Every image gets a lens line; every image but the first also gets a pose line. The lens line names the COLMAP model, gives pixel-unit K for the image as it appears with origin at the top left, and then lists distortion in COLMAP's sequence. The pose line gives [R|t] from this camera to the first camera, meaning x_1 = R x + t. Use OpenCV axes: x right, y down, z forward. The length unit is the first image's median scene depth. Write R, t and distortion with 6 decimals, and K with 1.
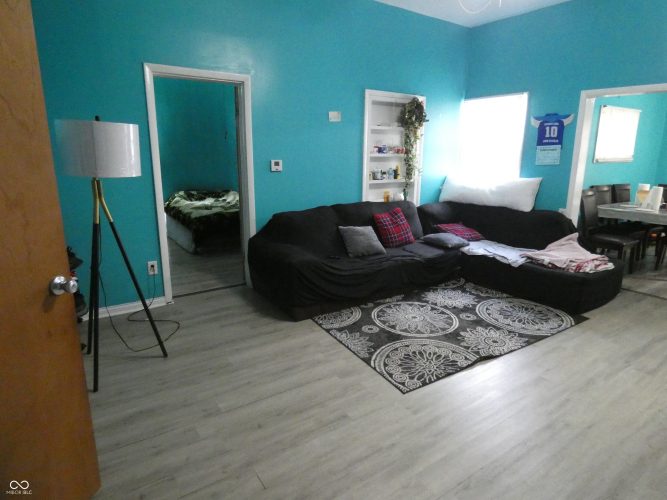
lens RADIAL K [[387.4, 0, 333.4], [0, 387.4, 246.7], [0, 0, 1]] dist [-0.010050, -0.001343]
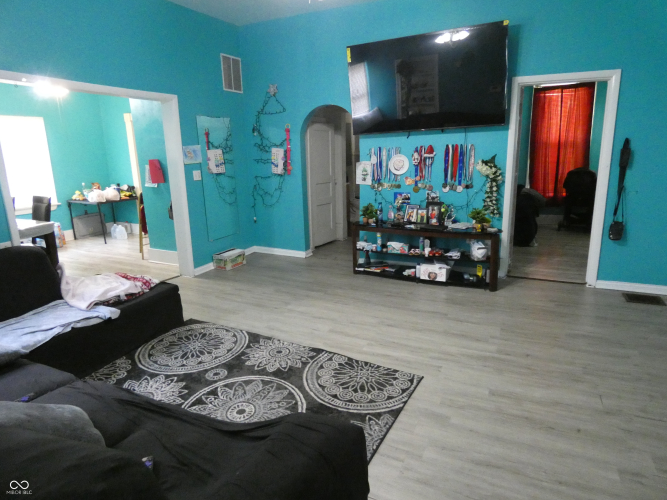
lens RADIAL K [[408.1, 0, 337.3], [0, 408.1, 243.2], [0, 0, 1]] dist [-0.002468, -0.004953]
pose [[-0.512056, -0.180176, 0.839842, -0.393092], [0.230907, 0.912886, 0.336632, -0.264810], [-0.827333, 0.366299, -0.425845, 1.065277]]
